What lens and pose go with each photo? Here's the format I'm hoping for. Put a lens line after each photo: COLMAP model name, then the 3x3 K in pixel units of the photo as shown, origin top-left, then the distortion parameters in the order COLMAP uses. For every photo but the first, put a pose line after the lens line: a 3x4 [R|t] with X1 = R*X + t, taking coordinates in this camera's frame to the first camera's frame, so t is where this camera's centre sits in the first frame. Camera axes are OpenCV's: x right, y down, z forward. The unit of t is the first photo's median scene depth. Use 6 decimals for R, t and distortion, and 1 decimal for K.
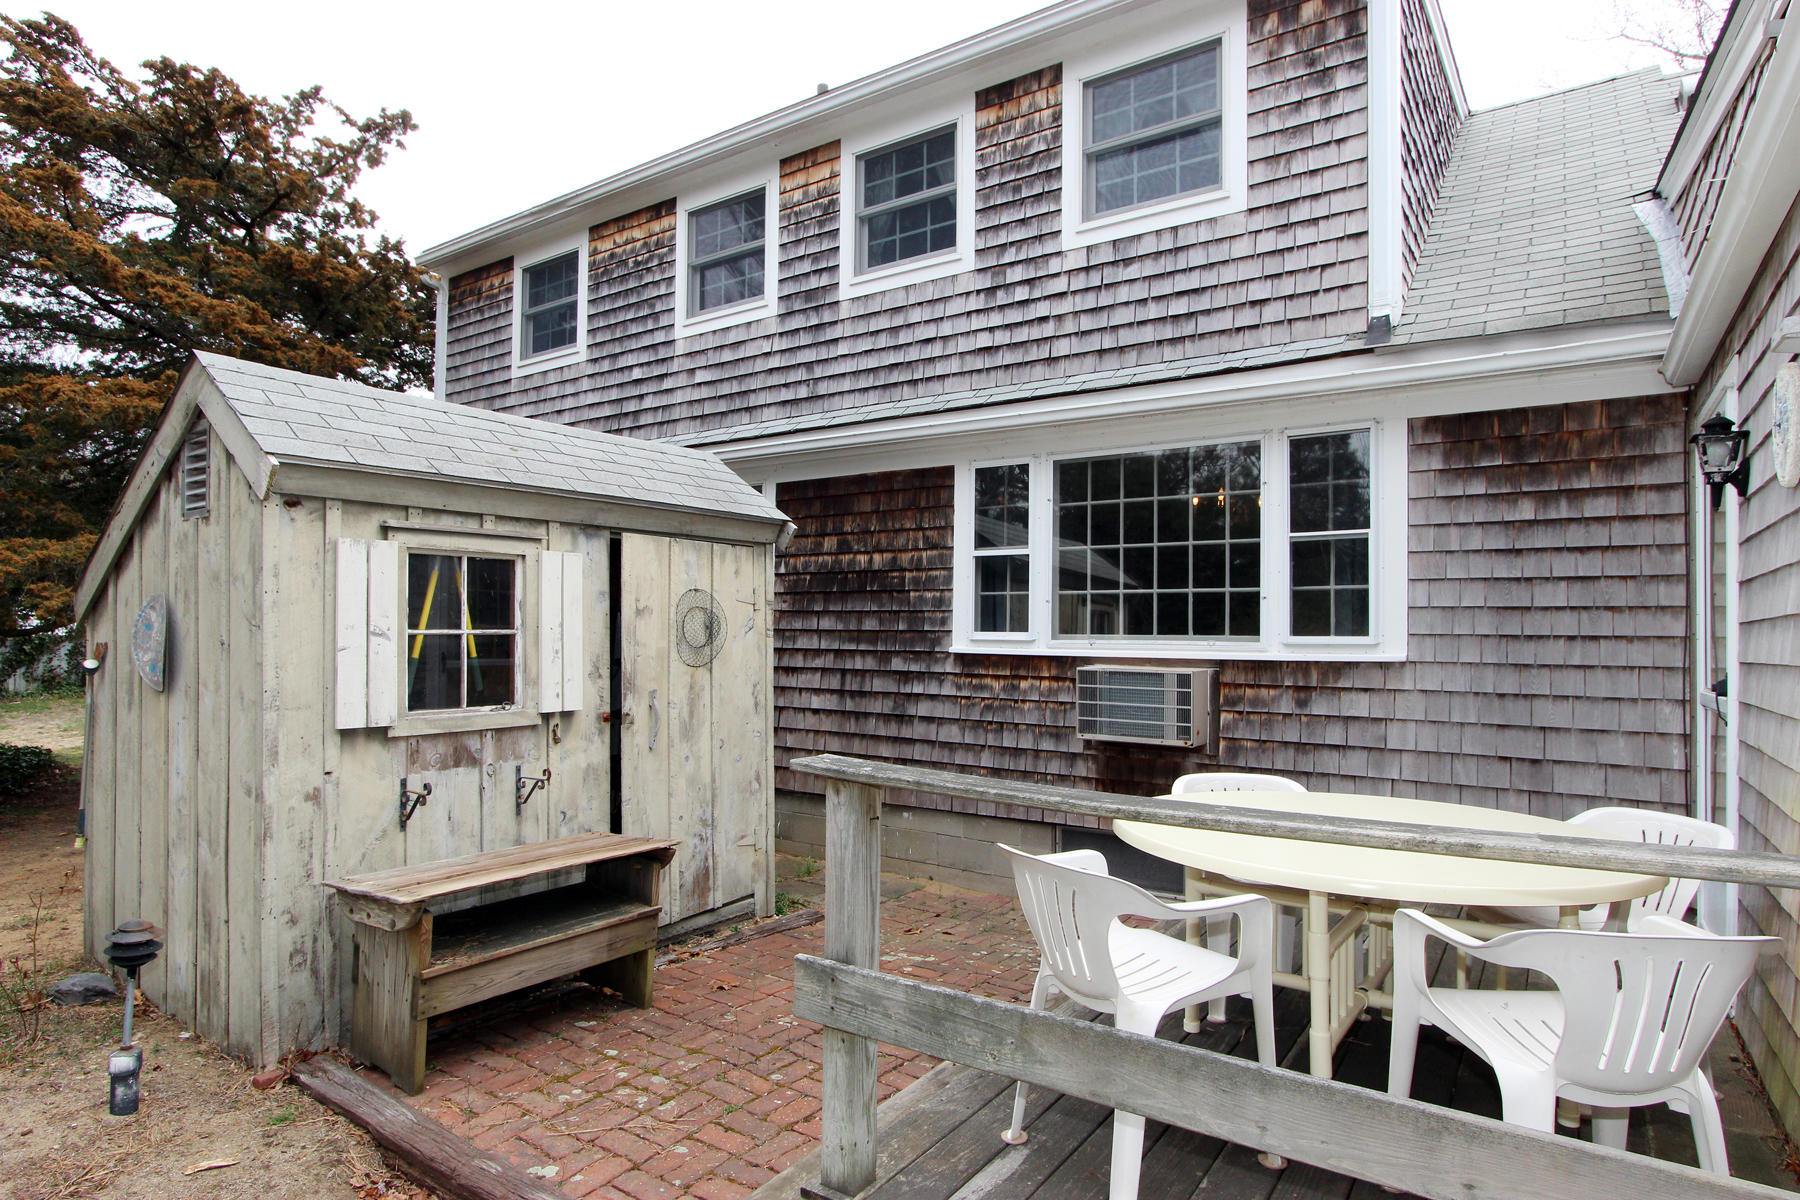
lens RADIAL K [[947.6, 0, 902.4], [0, 947.6, 593.0], [0, 0, 1]] dist [-0.014156, 0.004256]
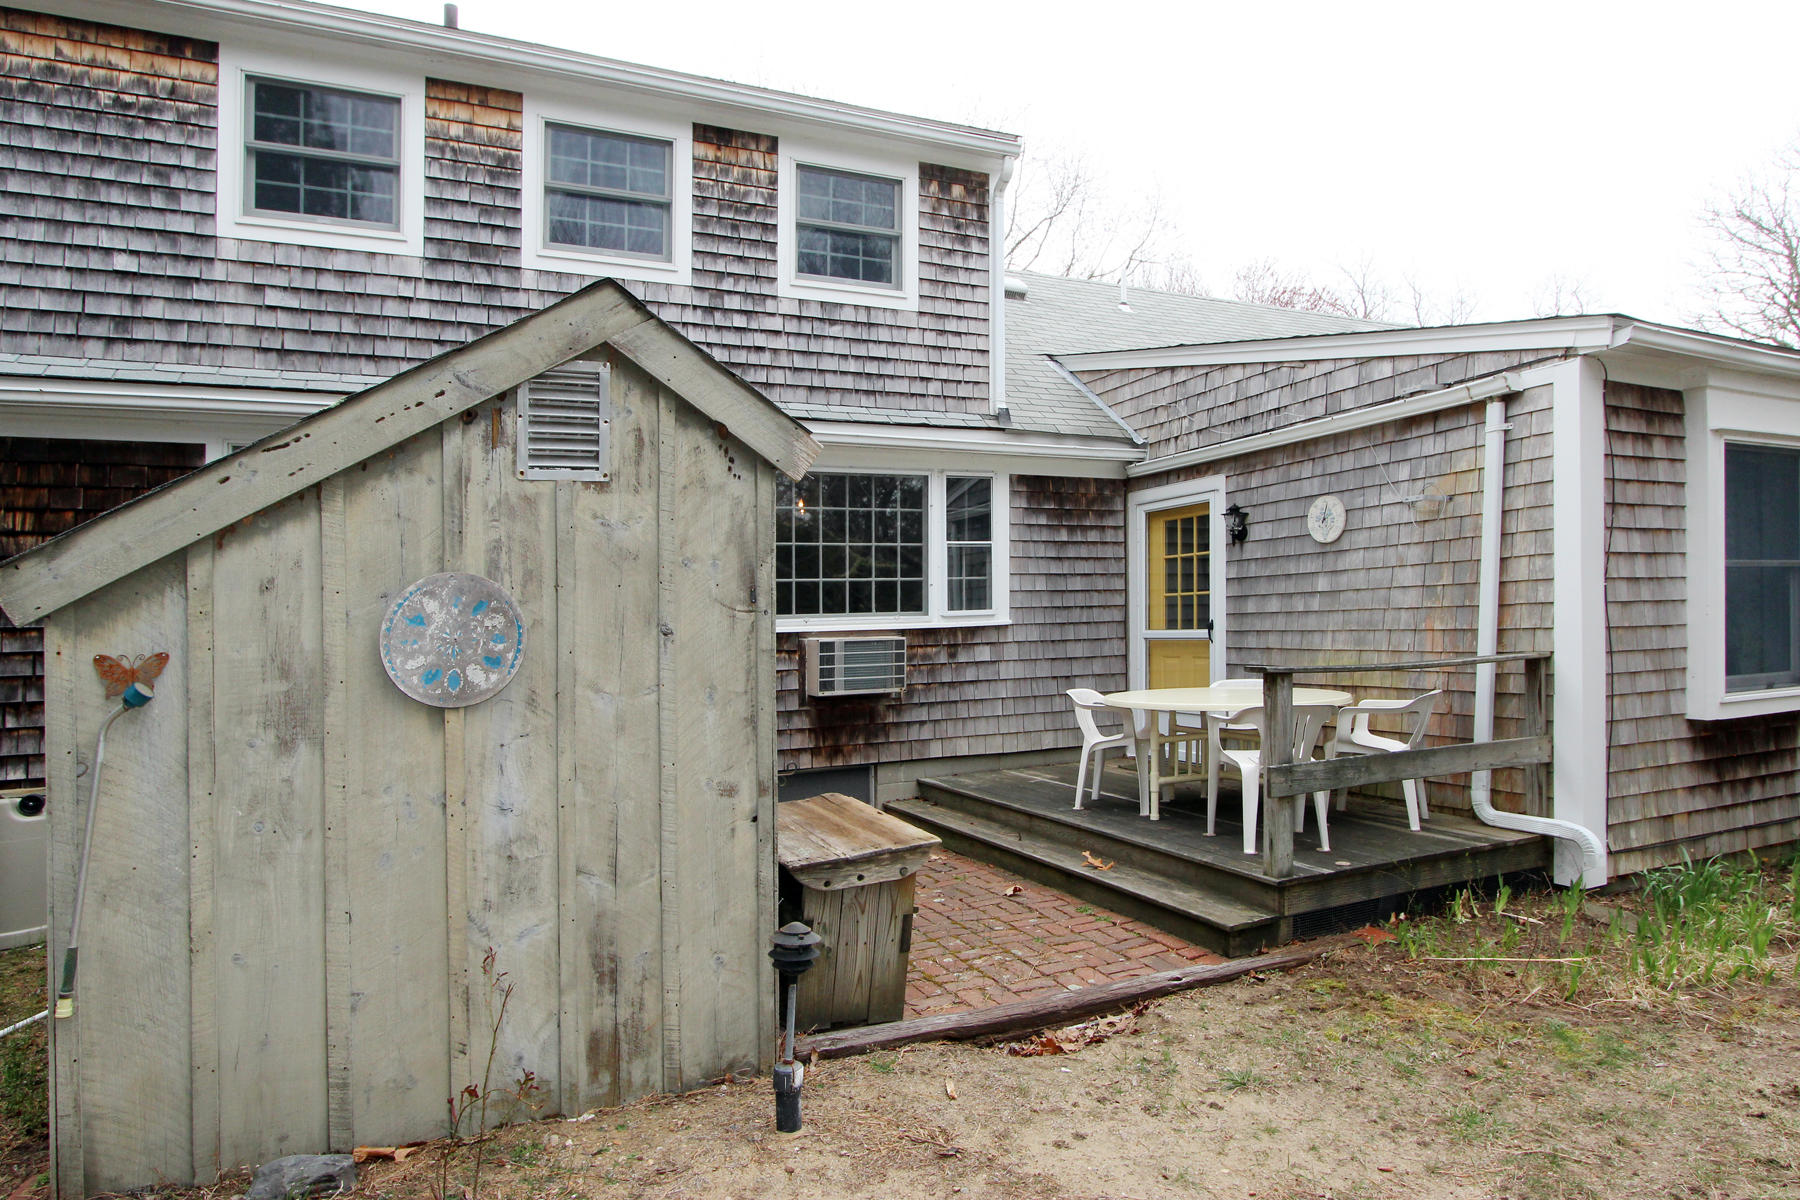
lens RADIAL K [[947.6, 0, 907.8], [0, 947.6, 600.2], [0, 0, 1]] dist [-0.014156, 0.004256]
pose [[0.568023, -0.011056, 0.822938, -0.808716], [-0.003998, 0.999861, 0.016192, 0.004963], [-0.823003, -0.012487, 0.567900, 0.195887]]
